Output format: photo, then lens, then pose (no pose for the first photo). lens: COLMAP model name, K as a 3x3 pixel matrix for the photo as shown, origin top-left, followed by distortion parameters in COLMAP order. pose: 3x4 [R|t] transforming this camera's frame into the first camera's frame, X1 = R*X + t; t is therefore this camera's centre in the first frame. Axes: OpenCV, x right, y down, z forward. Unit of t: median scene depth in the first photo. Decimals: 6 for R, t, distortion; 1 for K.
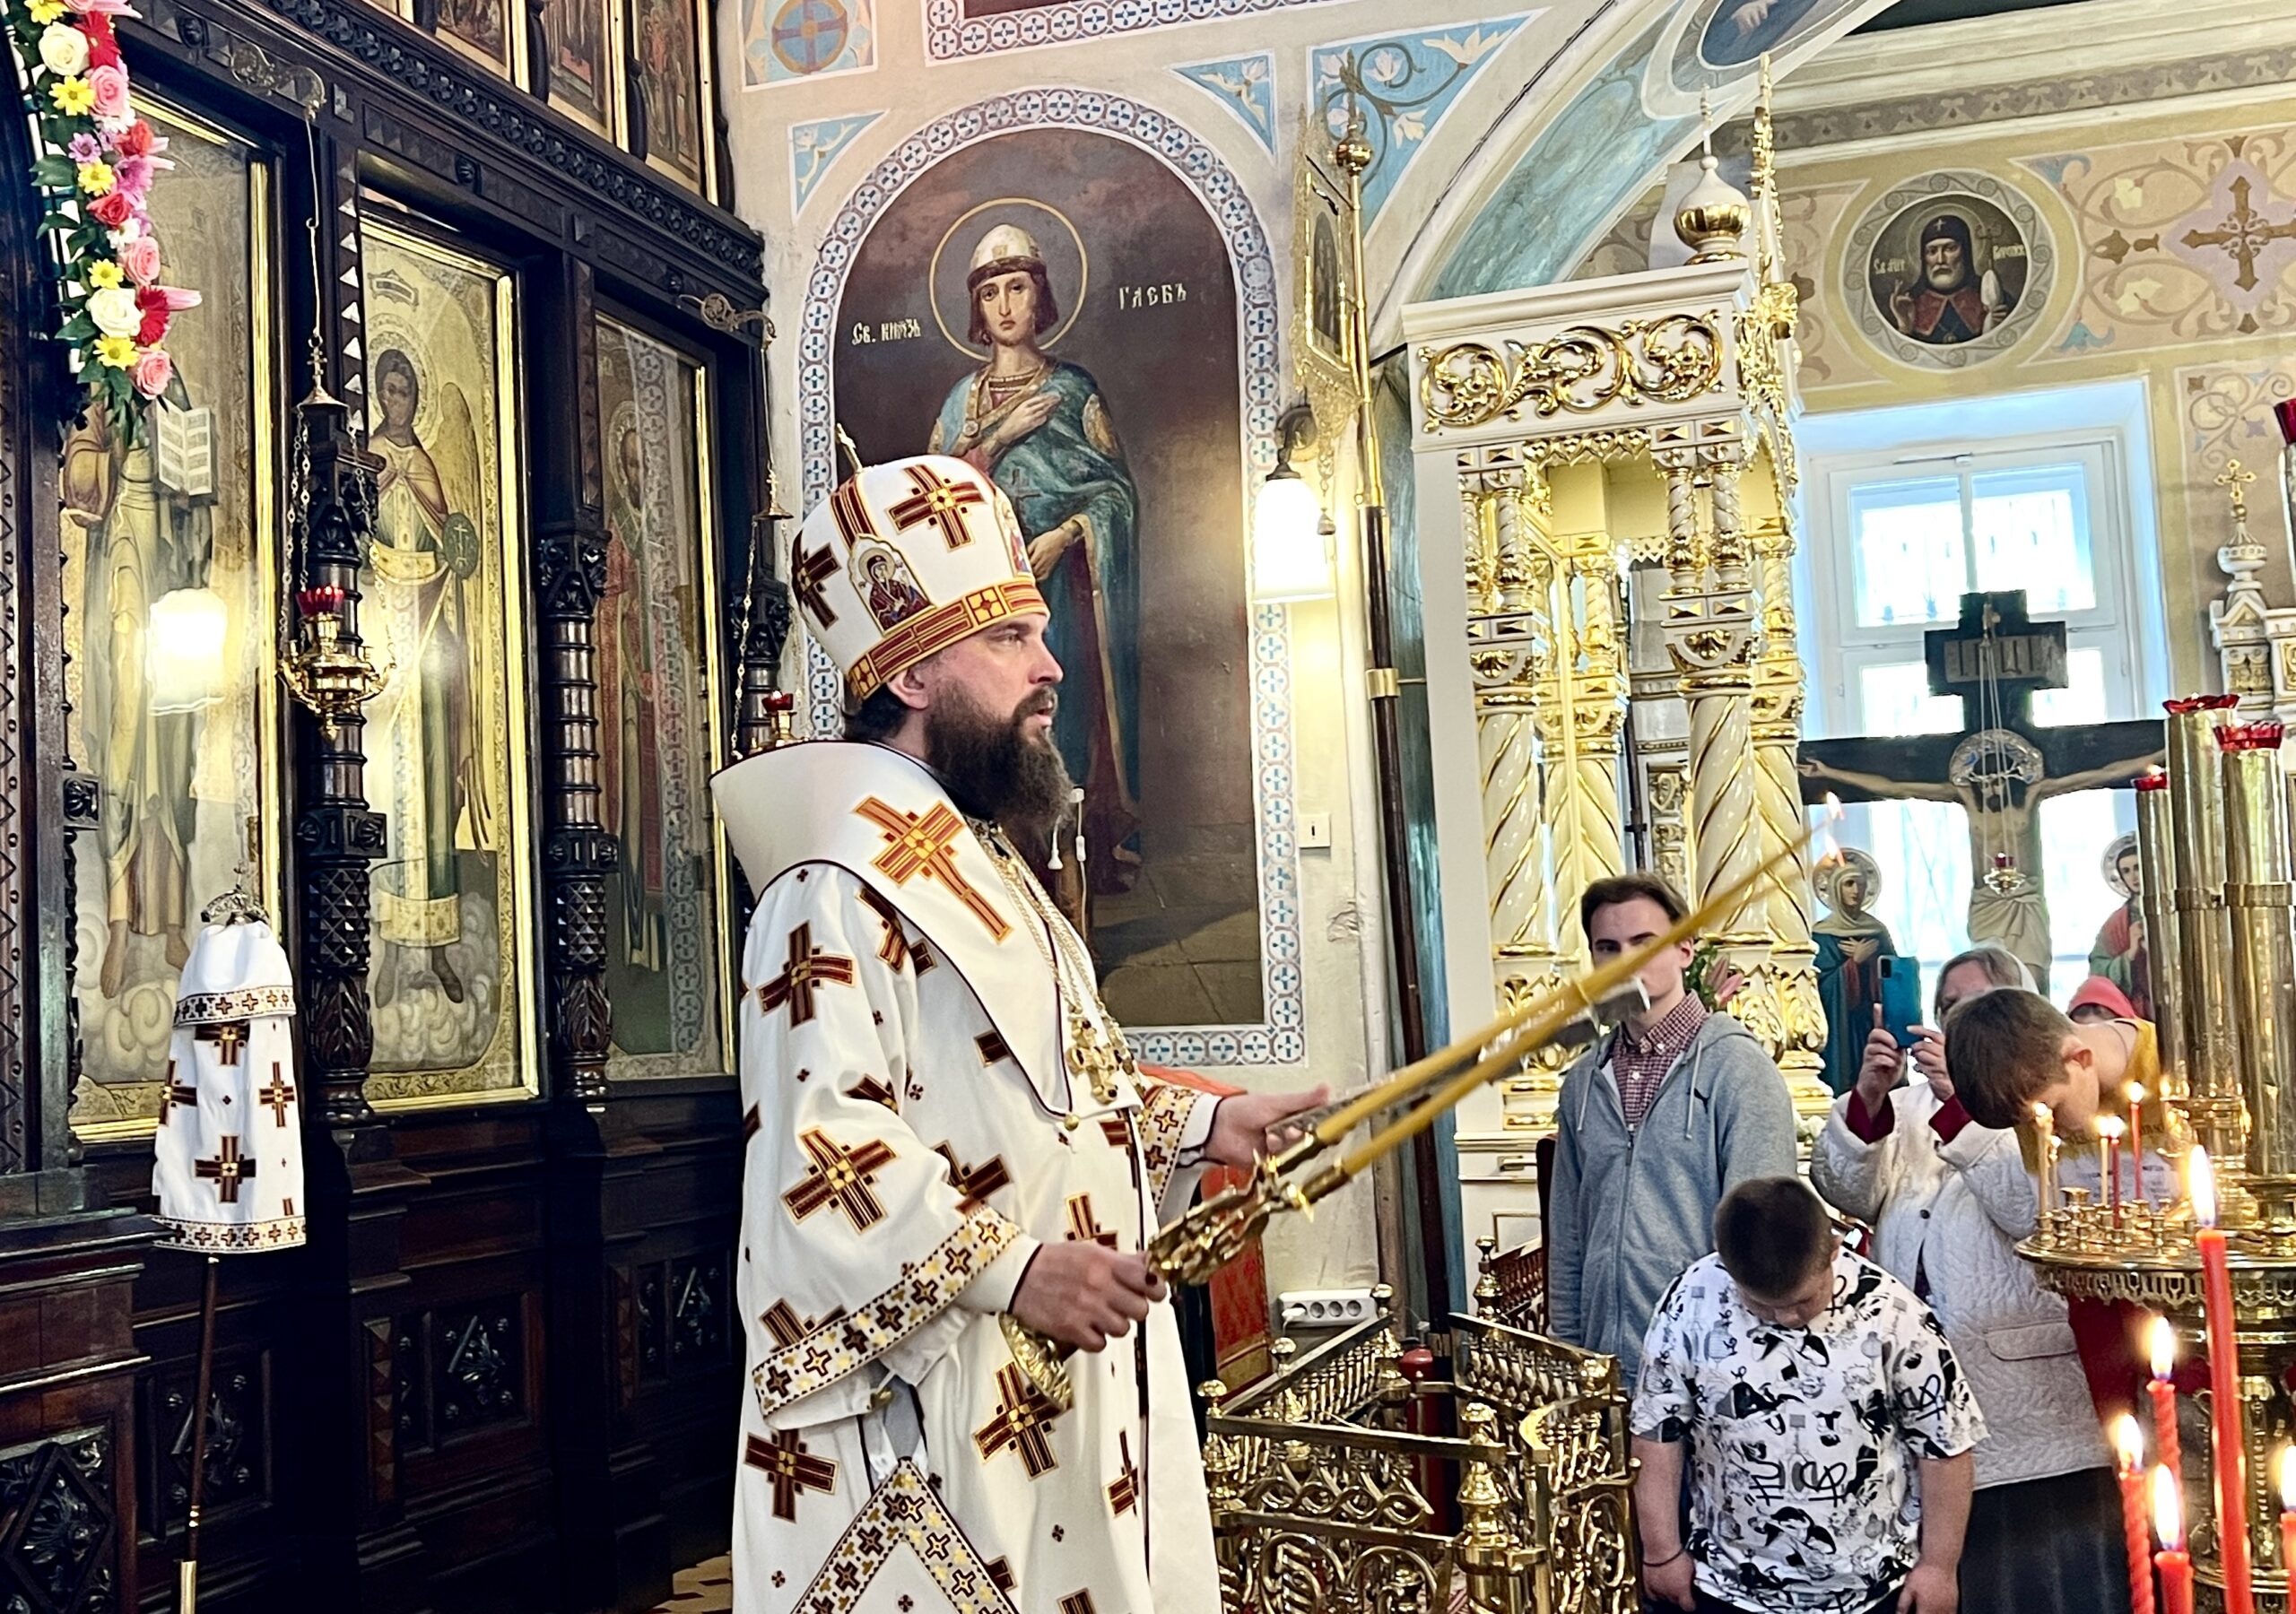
lens RADIAL K [[2869.1, 0, 963.9], [0, 2869.1, 754.6], [0, 0, 1]] dist [0.161972, -0.410633]
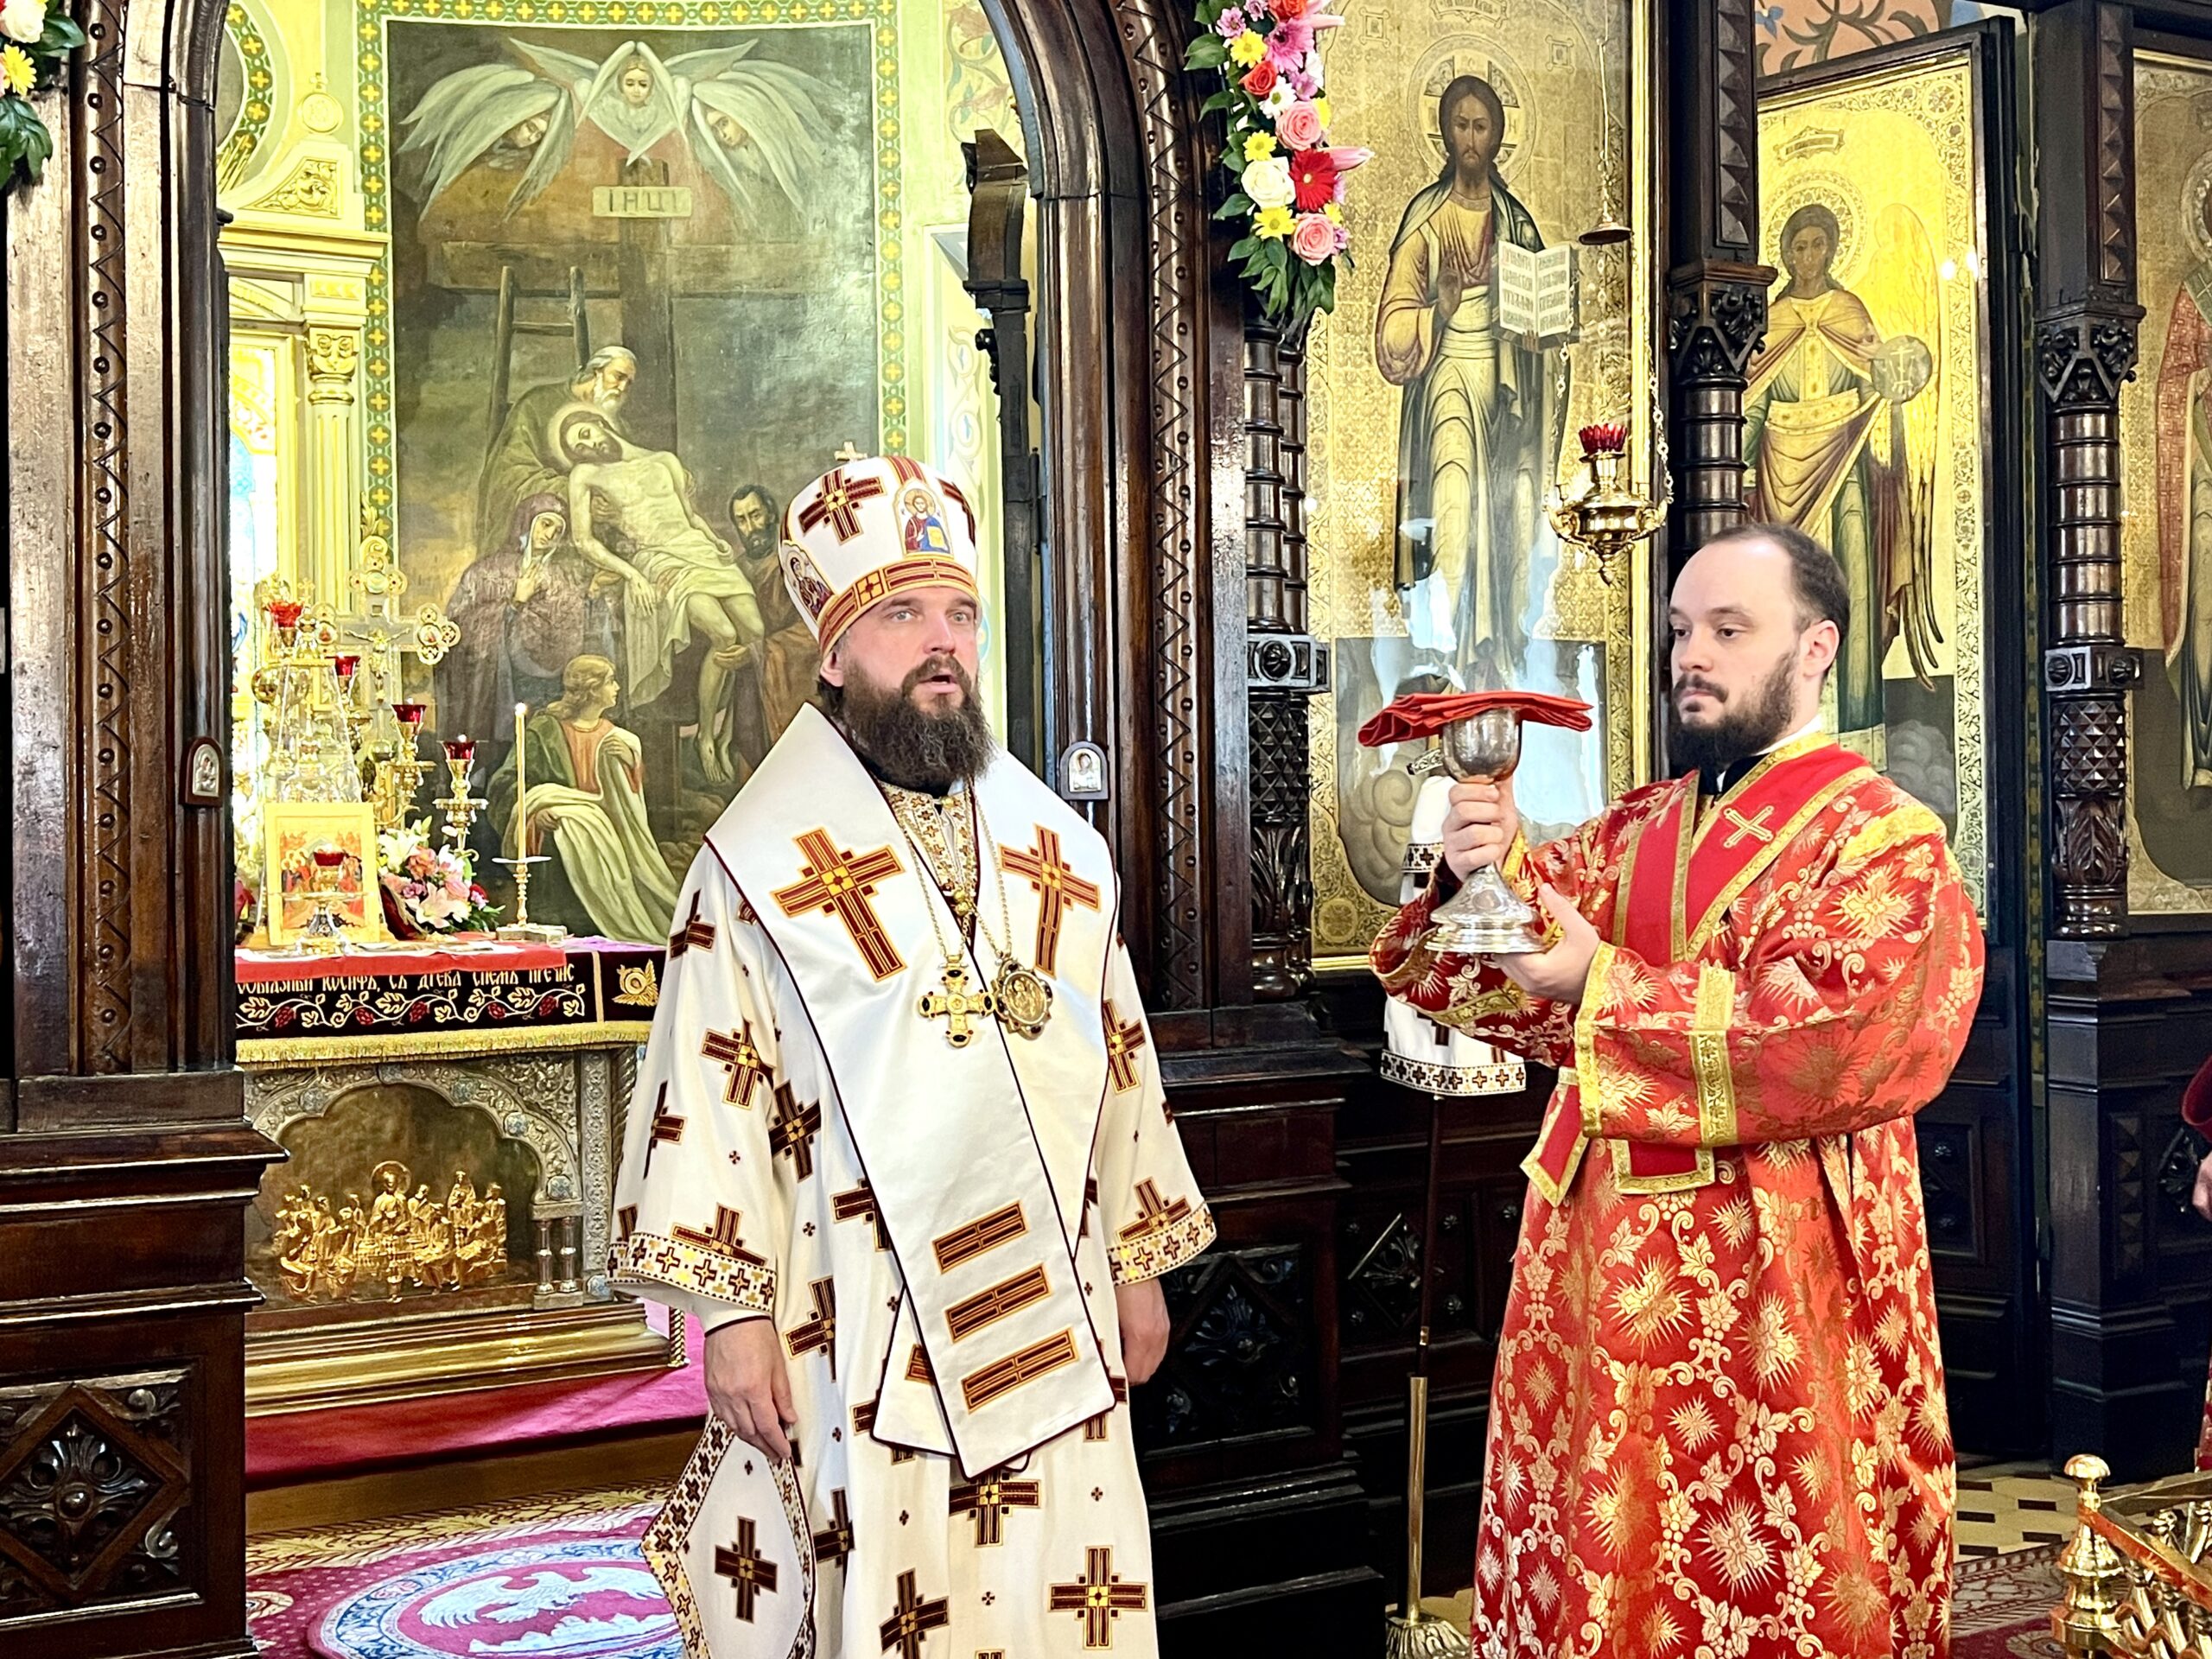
lens RADIAL K [[2480.7, 0, 1106.0], [0, 2480.7, 829.5], [0, 0, 1]] dist [0.153704, -0.439676]
pose [[0.730764, 0.036230, -0.681669, 0.221355], [0.049386, 0.993168, 0.105729, -0.018209], [0.680842, -0.110928, 0.723982, 0.242512]]
